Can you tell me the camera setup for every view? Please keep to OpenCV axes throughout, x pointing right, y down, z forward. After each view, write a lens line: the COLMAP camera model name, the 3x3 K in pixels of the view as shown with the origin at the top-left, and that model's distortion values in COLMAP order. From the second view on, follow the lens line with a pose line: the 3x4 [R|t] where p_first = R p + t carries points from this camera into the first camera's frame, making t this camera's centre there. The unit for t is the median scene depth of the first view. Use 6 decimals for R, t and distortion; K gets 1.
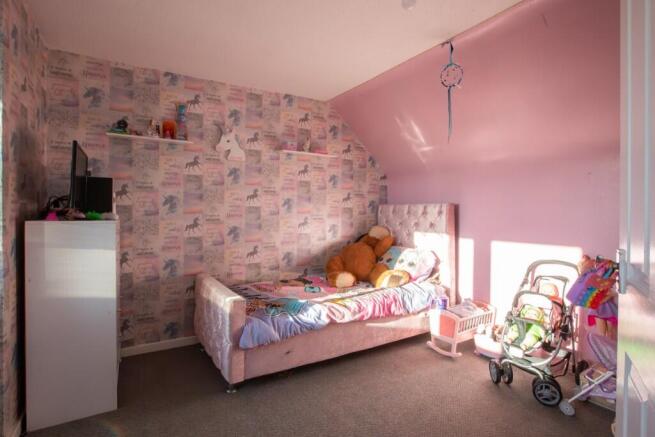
lens RADIAL K [[317.5, 0, 327.5], [0, 317.5, 218.5], [0, 0, 1]] dist [-0.005214, 0.000116]
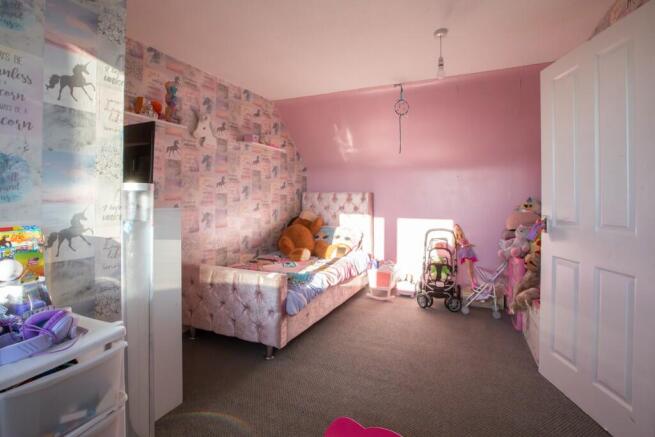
lens RADIAL K [[299.7, 0, 323.8], [0, 299.7, 202.9], [0, 0, 1]] dist [-0.002083, 0.000139]
pose [[0.851781, -0.006641, 0.523856, -0.485266], [0.008709, 0.999961, -0.001486, -0.002132], [-0.523825, 0.005828, 0.851806, -0.007860]]
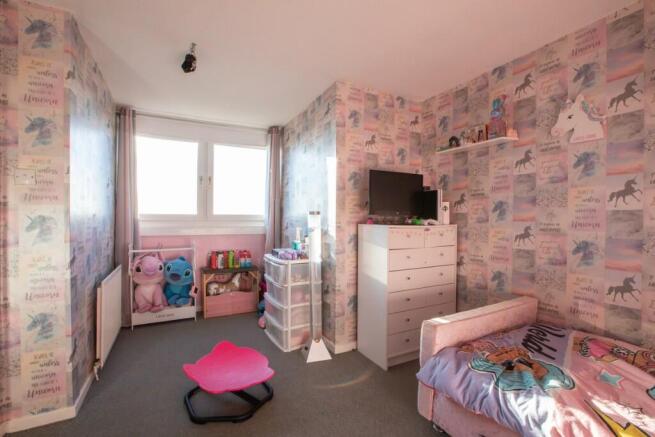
lens RADIAL K [[306.1, 0, 327.5], [0, 306.1, 218.5], [0, 0, 1]] dist [-0.002010, -0.000195]
pose [[-0.055716, 0.001154, -0.998446, 0.377393], [-0.019165, 0.999814, 0.002225, -0.013722], [0.998263, 0.019259, -0.055684, 0.511436]]
